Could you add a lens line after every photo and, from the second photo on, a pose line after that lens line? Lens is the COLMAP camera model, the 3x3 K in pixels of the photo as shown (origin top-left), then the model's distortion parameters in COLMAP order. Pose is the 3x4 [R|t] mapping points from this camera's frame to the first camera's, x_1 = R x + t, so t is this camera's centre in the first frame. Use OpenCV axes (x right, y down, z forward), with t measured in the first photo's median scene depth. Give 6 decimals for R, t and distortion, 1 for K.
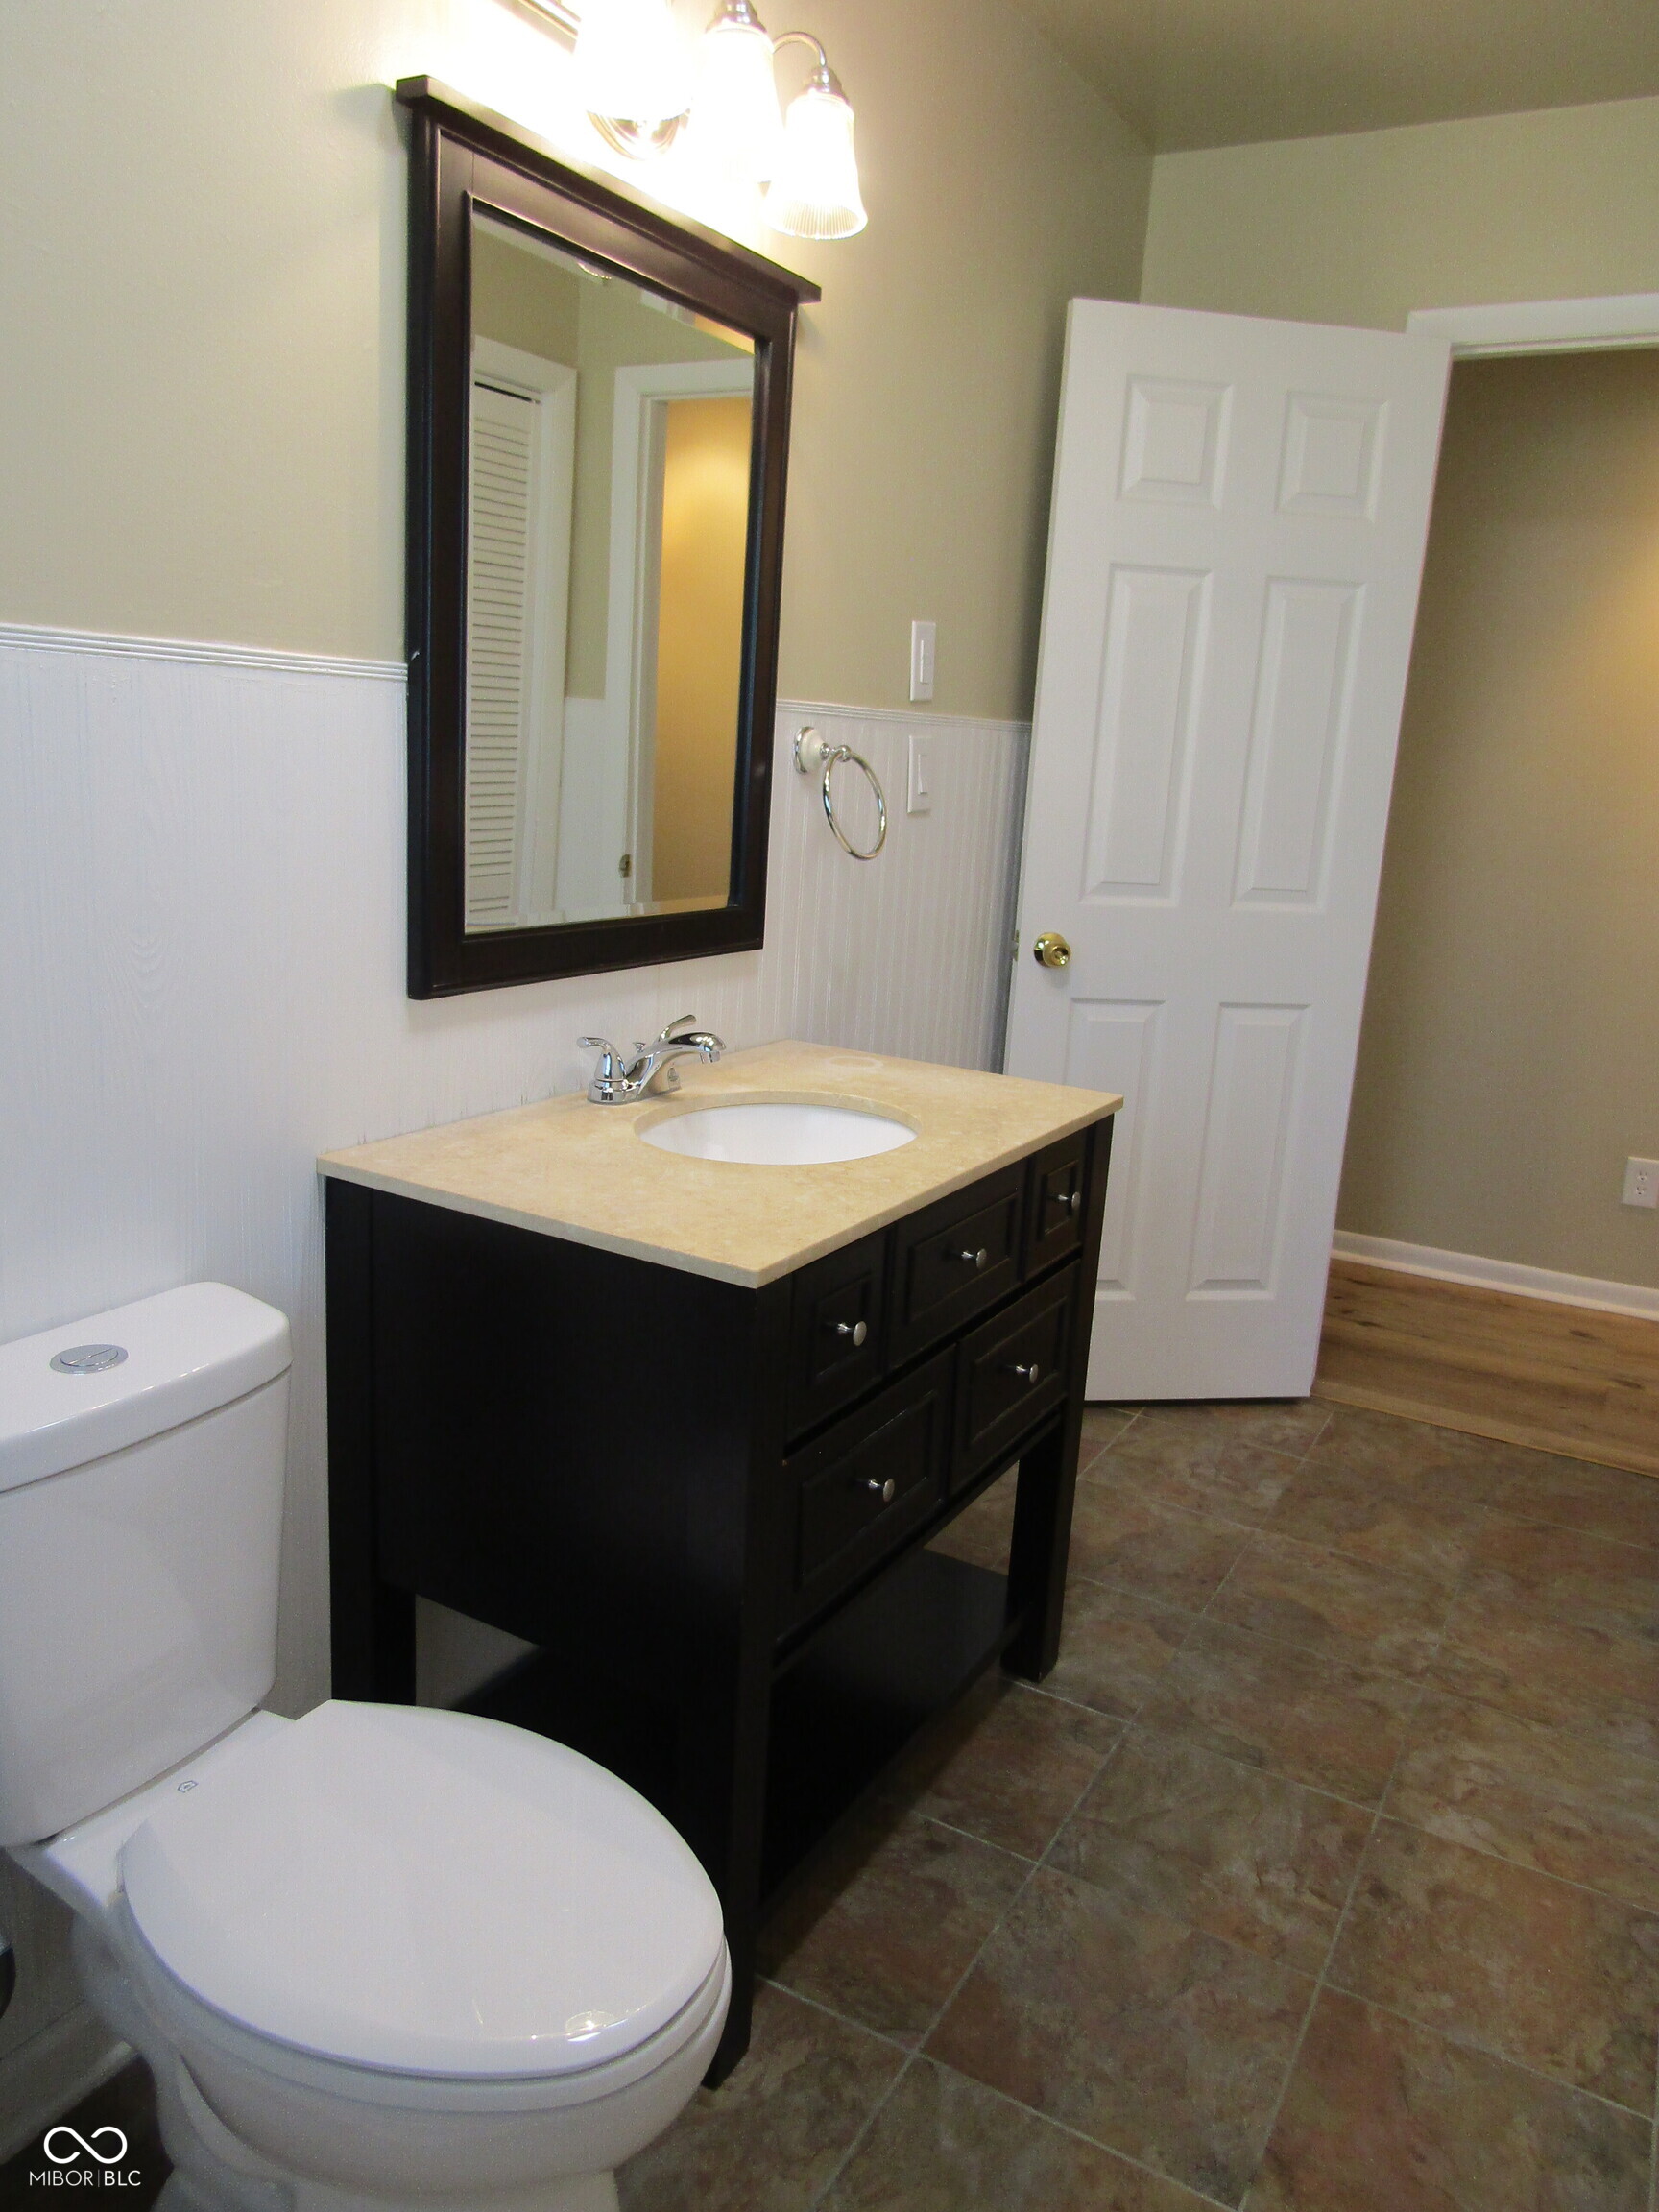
lens RADIAL K [[1596.5, 0, 829.5], [0, 1596.5, 1106.0], [0, 0, 1]] dist [-0.004057, 0.002276]
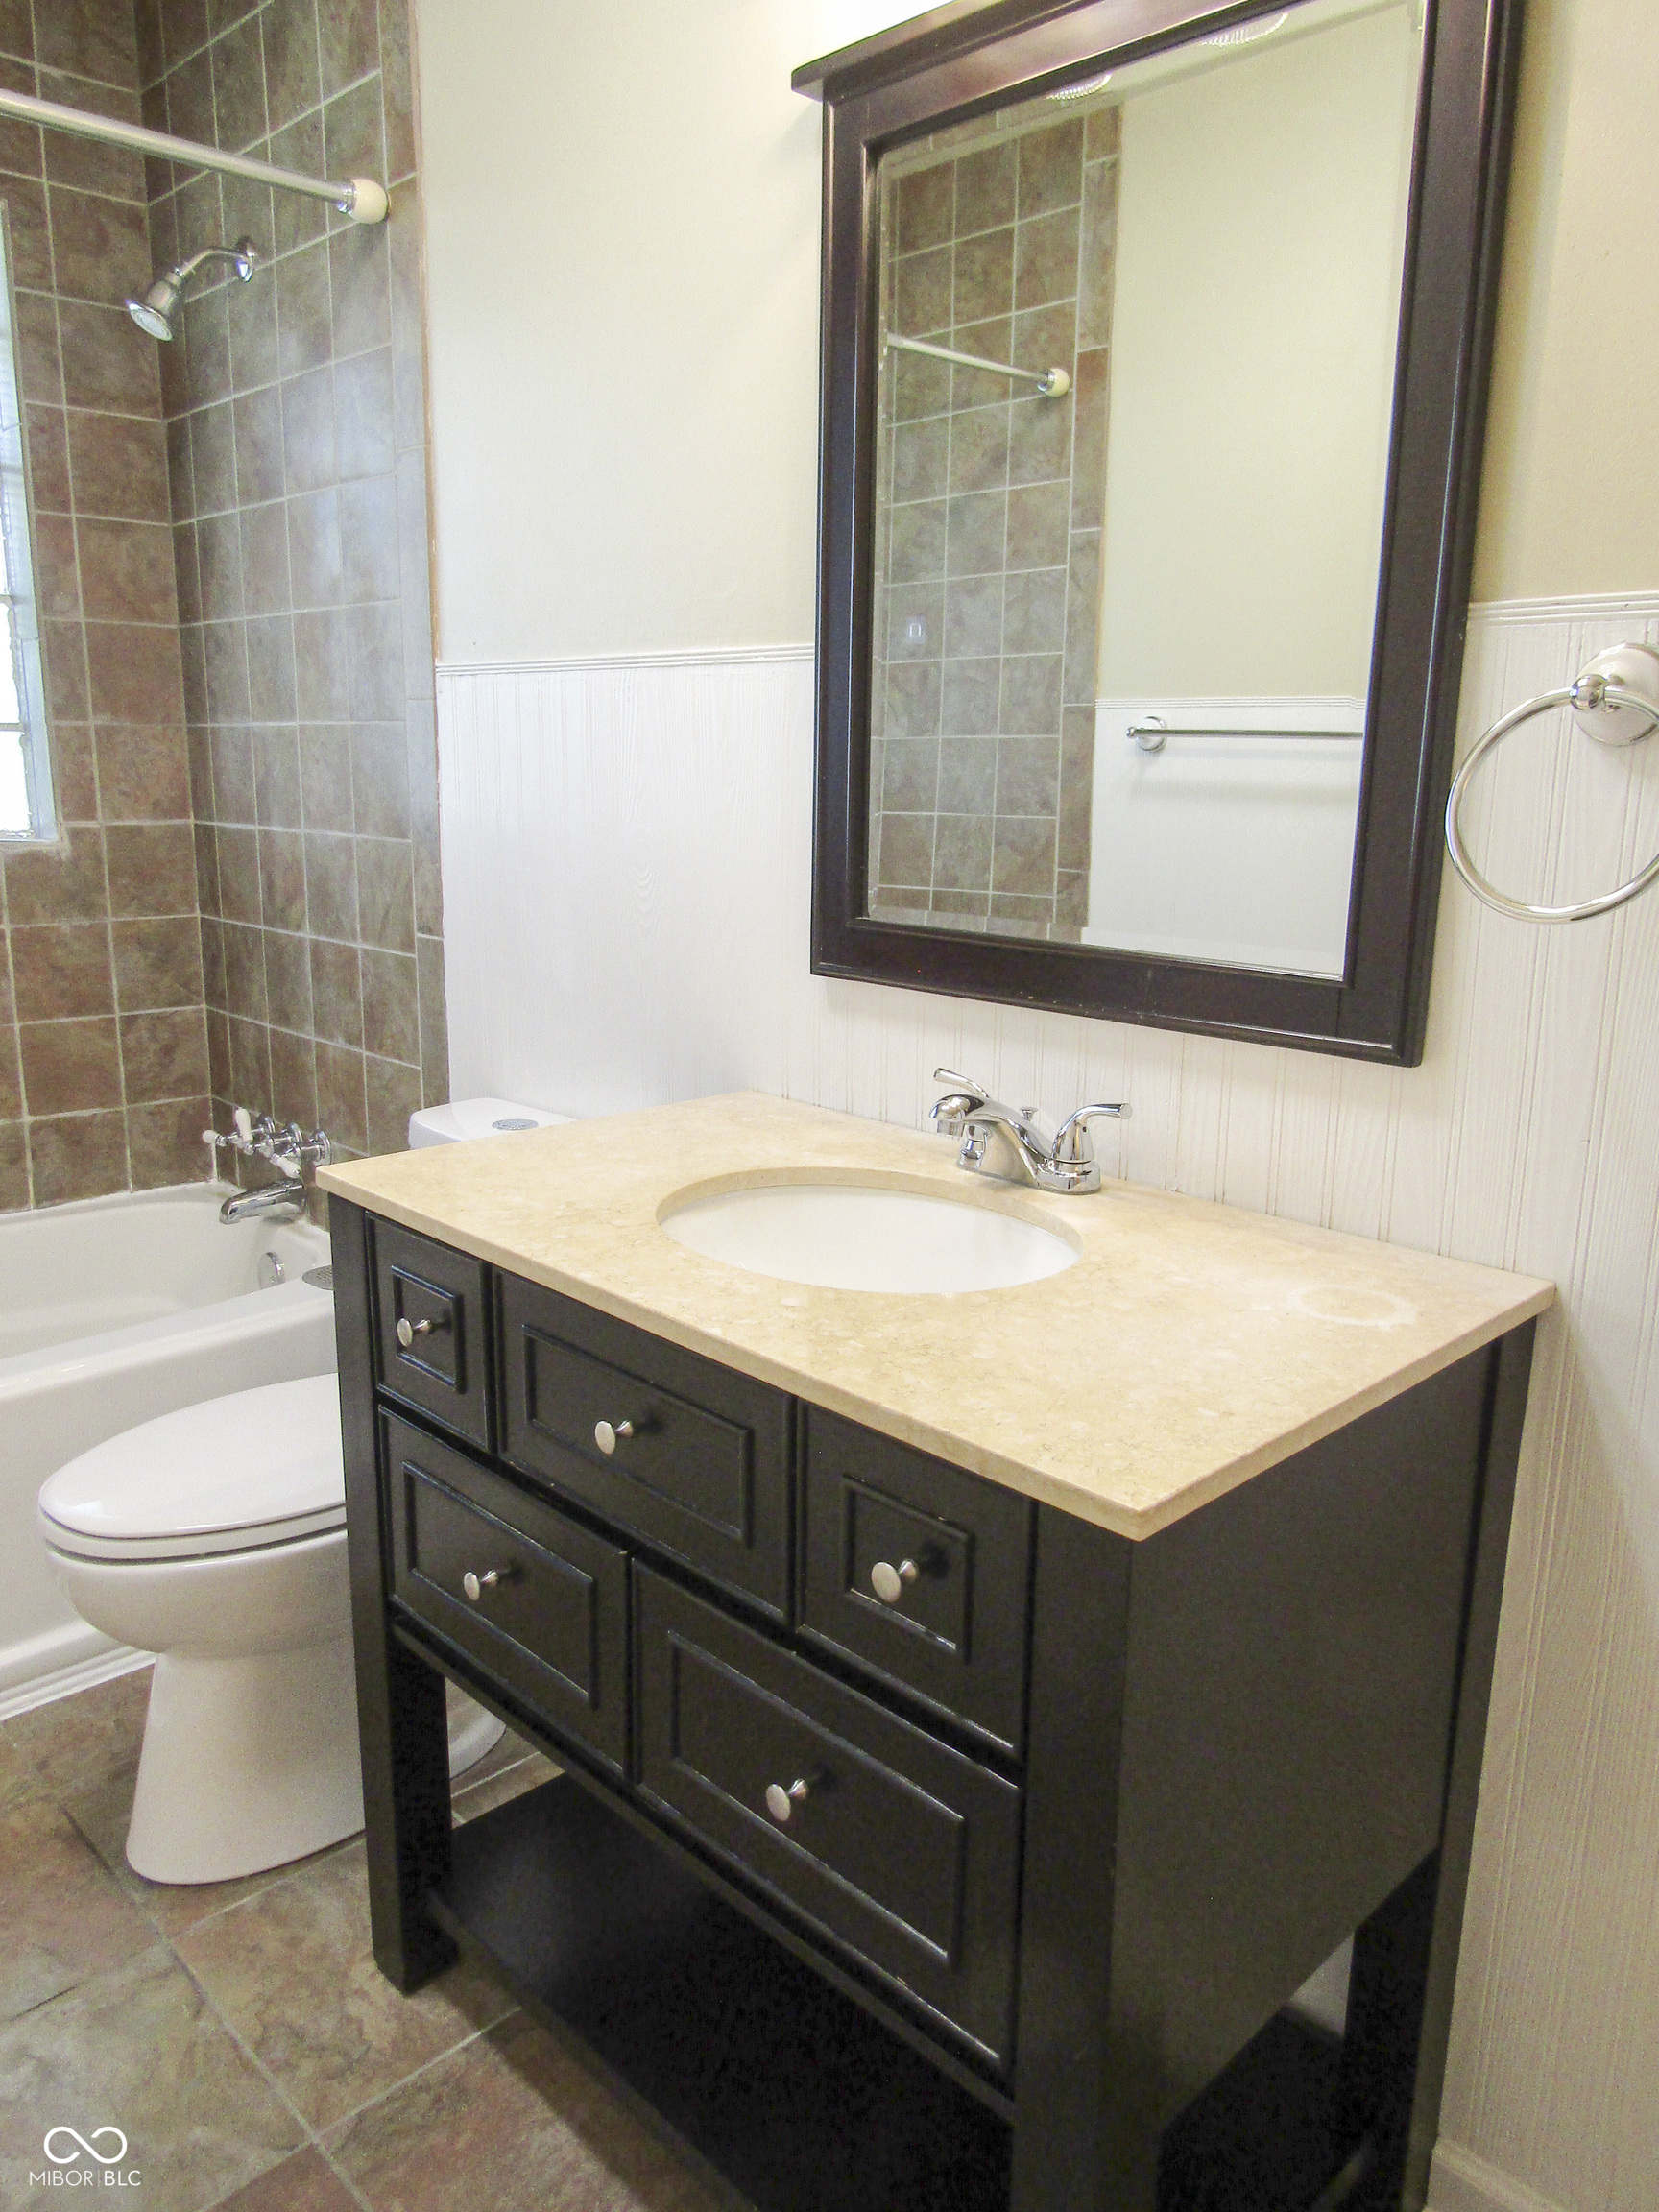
lens RADIAL K [[1542.7, 0, 829.6], [0, 1542.7, 1112.0], [0, 0, 1]] dist [-0.010501, -0.005292]
pose [[-0.269482, 0.149077, -0.951397, 0.697321], [-0.249291, 0.943470, 0.218446, -0.203756], [0.930179, 0.296042, -0.217085, 1.270632]]
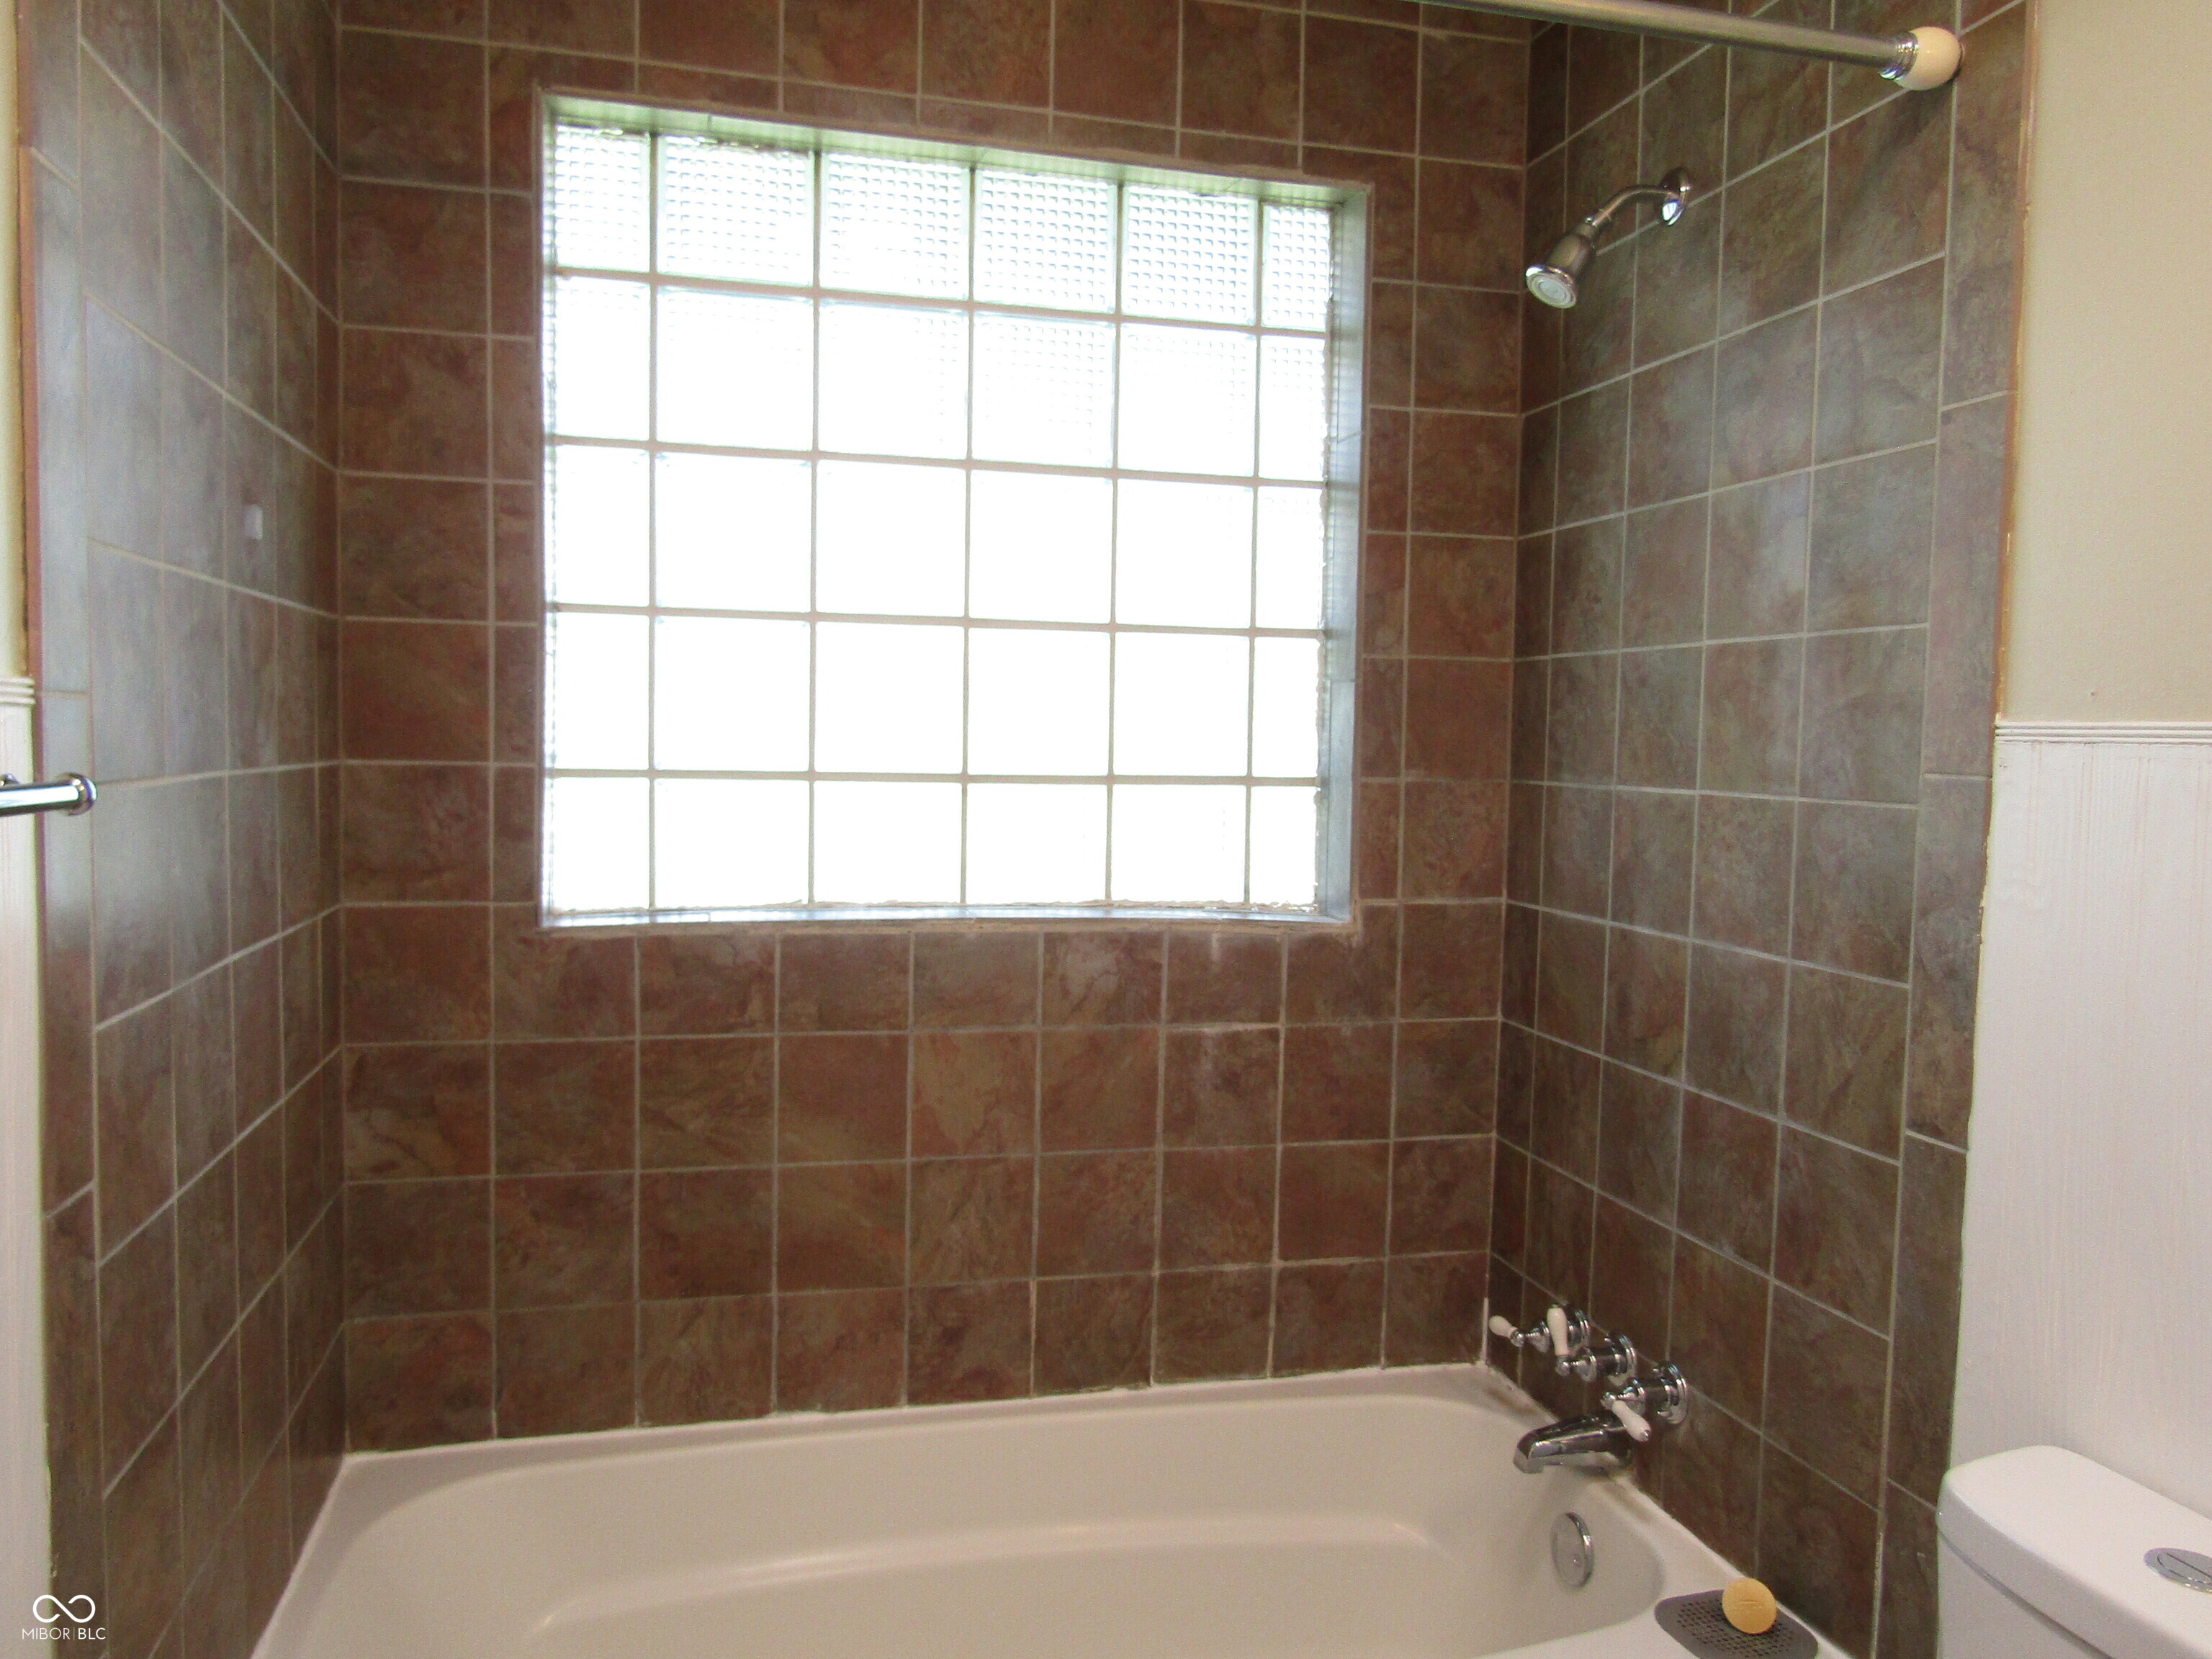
lens RADIAL K [[1542.7, 0, 1114.3], [0, 1542.7, 835.9], [0, 0, 1]] dist [-0.010501, -0.005292]
pose [[-0.715250, -0.031301, -0.698167, 0.398326], [-0.218830, 0.958791, 0.181199, -0.181200], [0.663725, 0.282382, -0.692625, 0.840323]]
